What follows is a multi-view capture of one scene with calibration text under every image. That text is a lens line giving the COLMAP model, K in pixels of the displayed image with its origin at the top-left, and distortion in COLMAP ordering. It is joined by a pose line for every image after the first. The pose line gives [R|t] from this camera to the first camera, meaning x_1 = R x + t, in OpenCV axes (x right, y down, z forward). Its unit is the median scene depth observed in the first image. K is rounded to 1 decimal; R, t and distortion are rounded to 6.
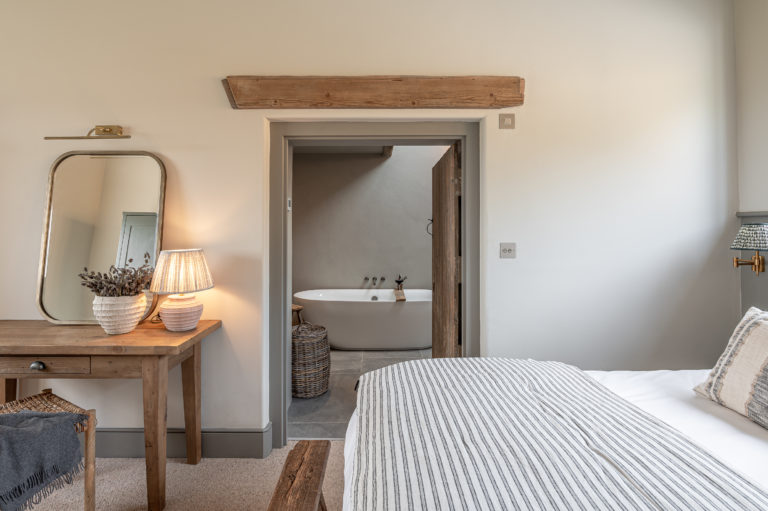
lens RADIAL K [[400.4, 0, 381.5], [0, 400.4, 245.7], [0, 0, 1]] dist [-0.013431, 0.000393]
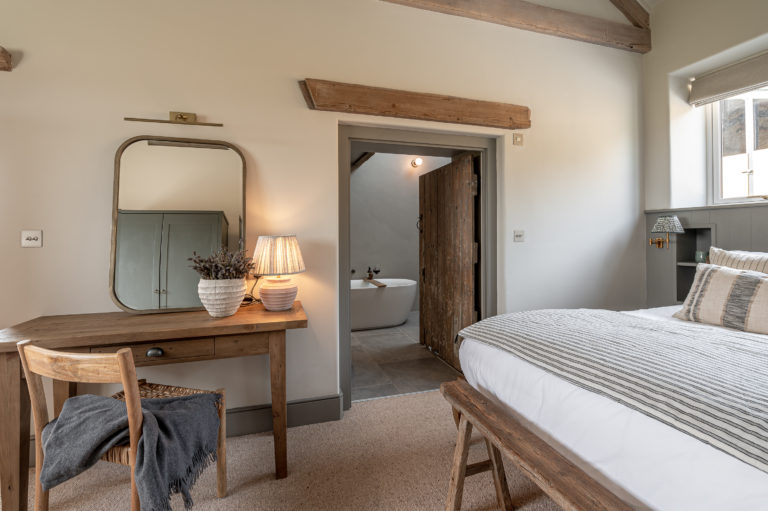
lens RADIAL K [[342.3, 0, 384.0], [0, 342.3, 255.5], [0, 0, 1]] dist [-0.011958, -0.000138]
pose [[0.956114, -0.022531, 0.292128, -0.468825], [0.018508, 0.999692, 0.016527, 0.051523], [-0.292410, -0.010395, 0.956237, 0.033845]]
